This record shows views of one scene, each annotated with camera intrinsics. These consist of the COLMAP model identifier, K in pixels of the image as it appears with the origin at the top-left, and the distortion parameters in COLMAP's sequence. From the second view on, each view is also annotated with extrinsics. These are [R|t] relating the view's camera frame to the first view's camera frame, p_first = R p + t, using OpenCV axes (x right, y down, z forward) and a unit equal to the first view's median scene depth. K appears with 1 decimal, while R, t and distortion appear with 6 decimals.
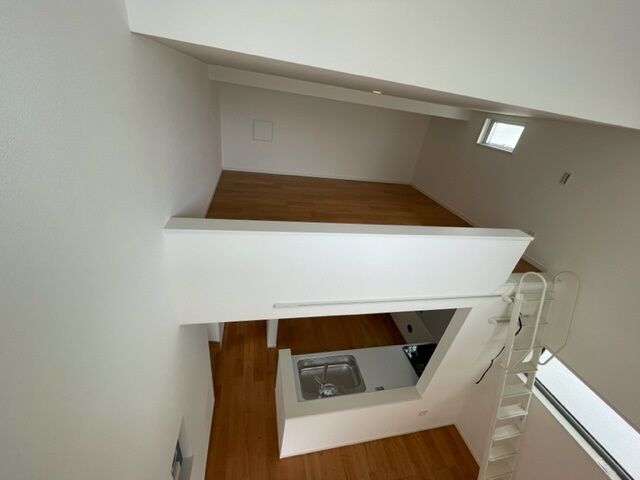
lens RADIAL K [[259.4, 0, 319.4], [0, 259.4, 240.1], [0, 0, 1]] dist [0.009061, 0.000344]
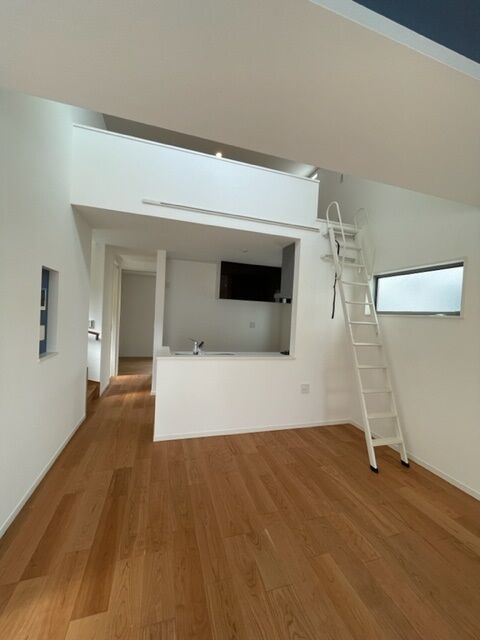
lens RADIAL K [[259.4, 0, 241.0], [0, 259.4, 319.2], [0, 0, 1]] dist [0.009061, 0.000344]
pose [[0.992378, -0.093356, 0.080439, 0.106701], [0.120038, 0.879939, -0.459673, 0.892487], [-0.027868, 0.465825, 0.884438, 0.023542]]
